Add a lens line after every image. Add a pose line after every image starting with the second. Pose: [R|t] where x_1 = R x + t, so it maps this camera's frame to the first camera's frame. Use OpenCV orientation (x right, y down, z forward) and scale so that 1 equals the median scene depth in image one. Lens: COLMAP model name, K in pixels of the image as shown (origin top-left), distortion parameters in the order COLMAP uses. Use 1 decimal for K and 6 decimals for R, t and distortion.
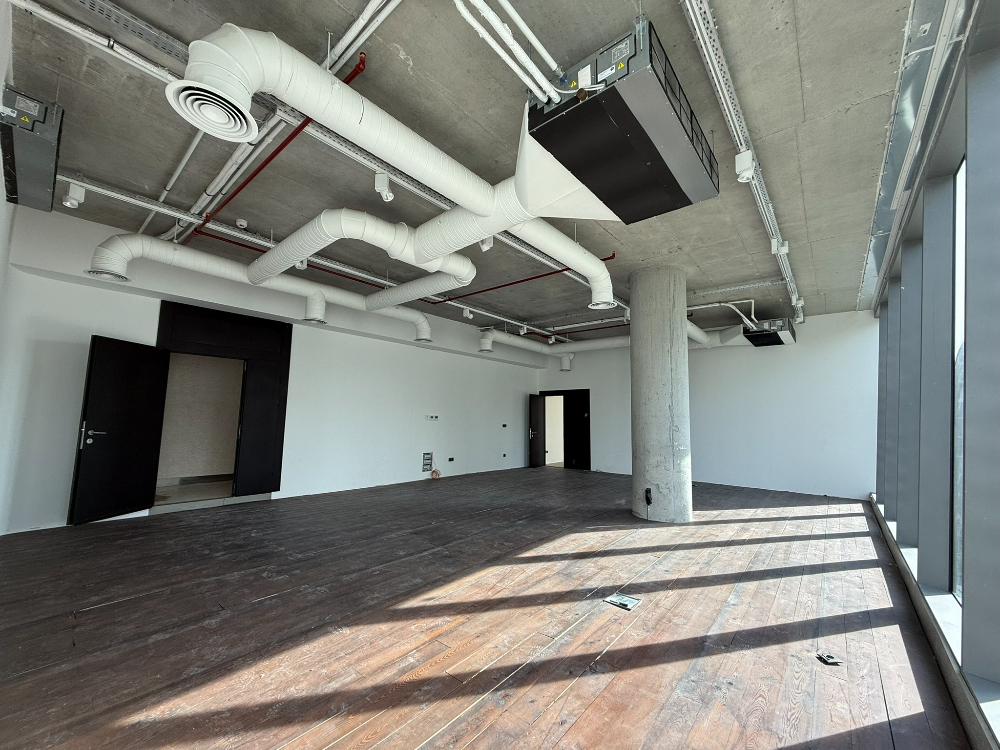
lens RADIAL K [[395.7, 0, 500.2], [0, 395.7, 374.2], [0, 0, 1]] dist [-0.000324, 0.000062]
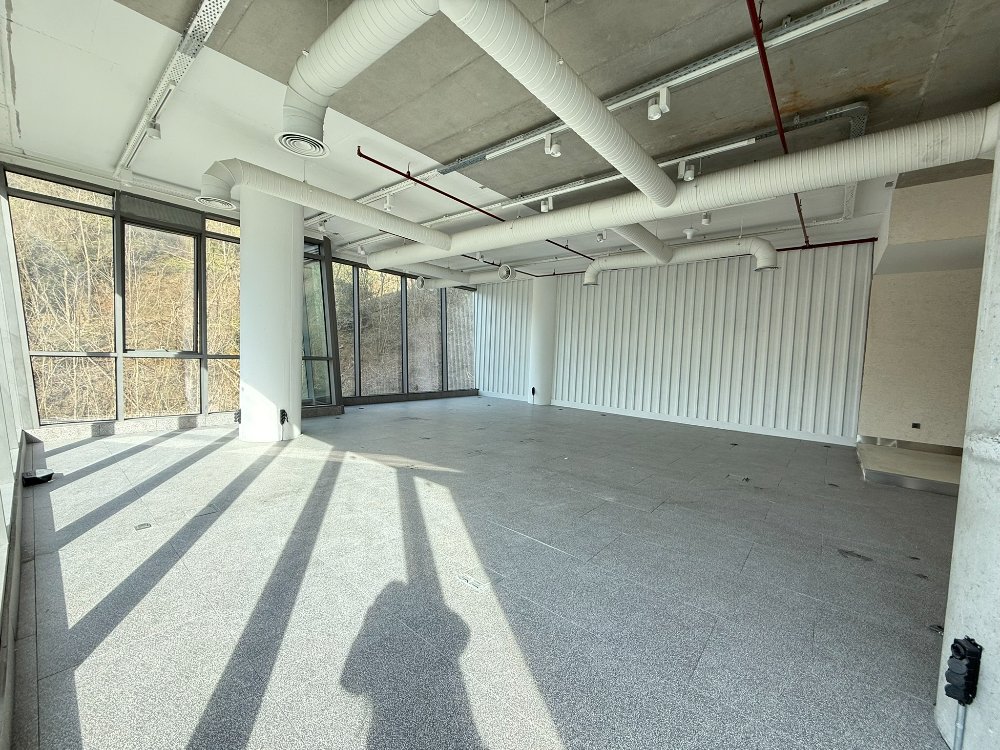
lens RADIAL K [[395.7, 0, 500.2], [0, 395.7, 374.2], [0, 0, 1]] dist [-0.000324, 0.000062]
pose [[0.000207, 0.036570, -0.999331, 1.341000], [0.066957, 0.997088, 0.036502, 0.164095], [0.997756, -0.066920, -0.002242, 1.450810]]
